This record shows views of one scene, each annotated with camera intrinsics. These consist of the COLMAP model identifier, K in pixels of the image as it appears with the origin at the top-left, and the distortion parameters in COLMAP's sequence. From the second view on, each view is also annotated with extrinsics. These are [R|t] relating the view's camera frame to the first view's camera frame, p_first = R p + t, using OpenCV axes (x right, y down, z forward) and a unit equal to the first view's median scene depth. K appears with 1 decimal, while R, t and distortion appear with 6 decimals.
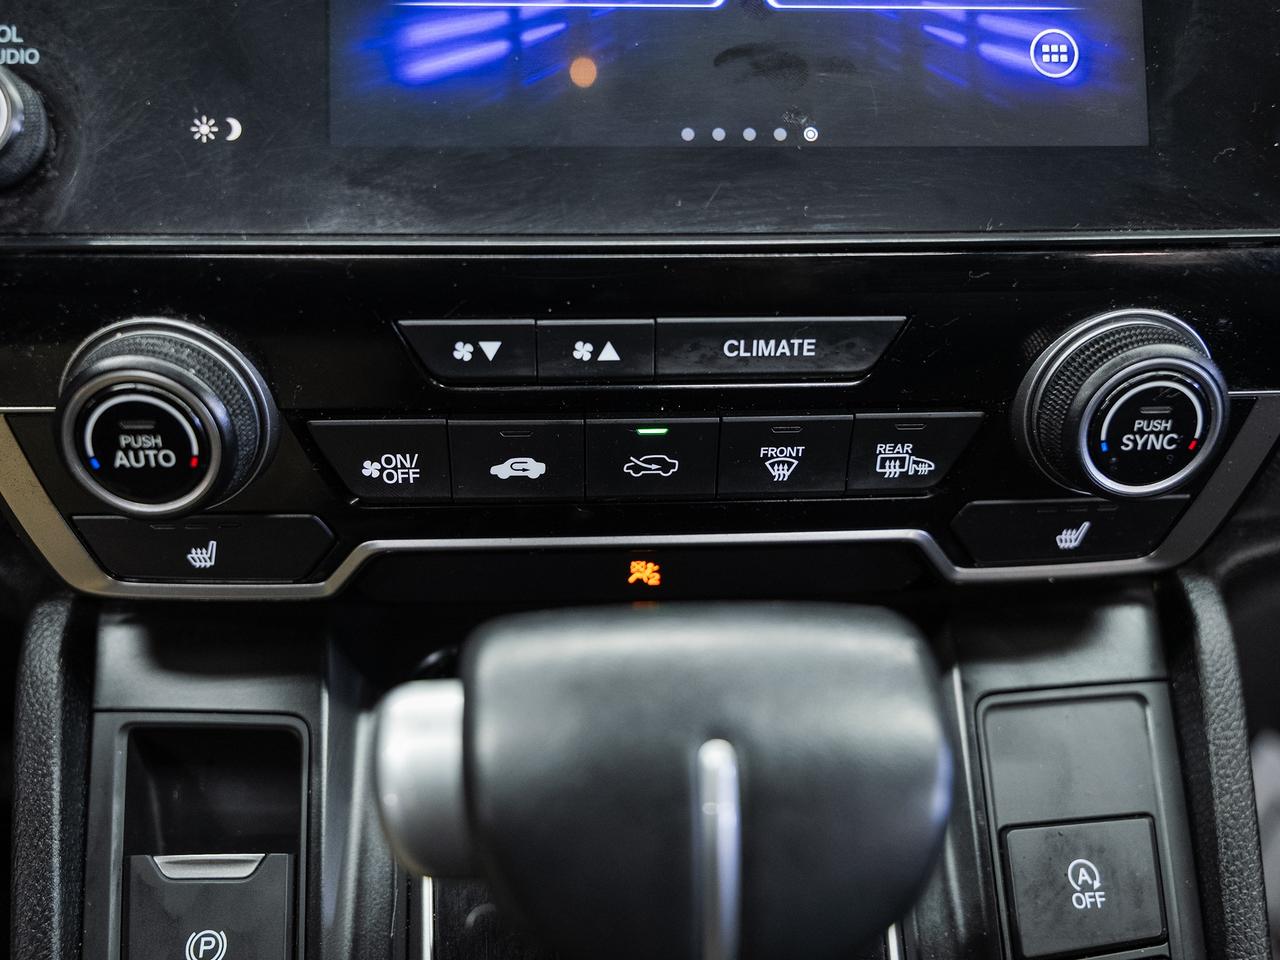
lens RADIAL K [[1134.0, 0, 625.7], [0, 1134.0, 463.4], [0, 0, 1]] dist [-0.005734, -0.033764]
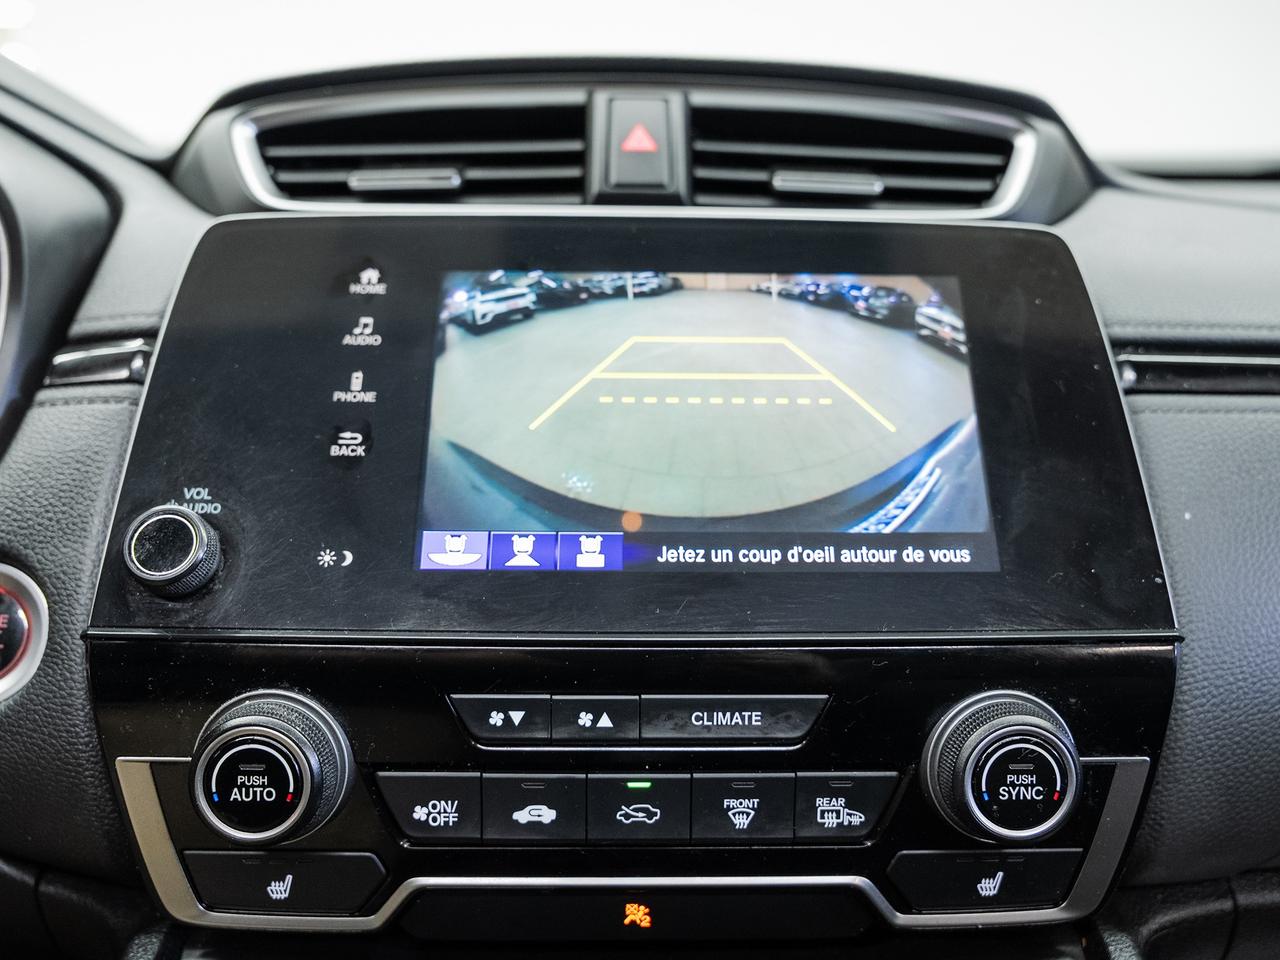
lens RADIAL K [[1067.8, 0, 647.3], [0, 1067.8, 445.3], [0, 0, 1]] dist [-0.035052, 0.034877]
pose [[0.999633, 0.000356, -0.027103, 0.068218], [-0.010989, 0.919361, -0.393262, 0.096569], [0.024777, 0.393415, 0.919027, -0.278561]]
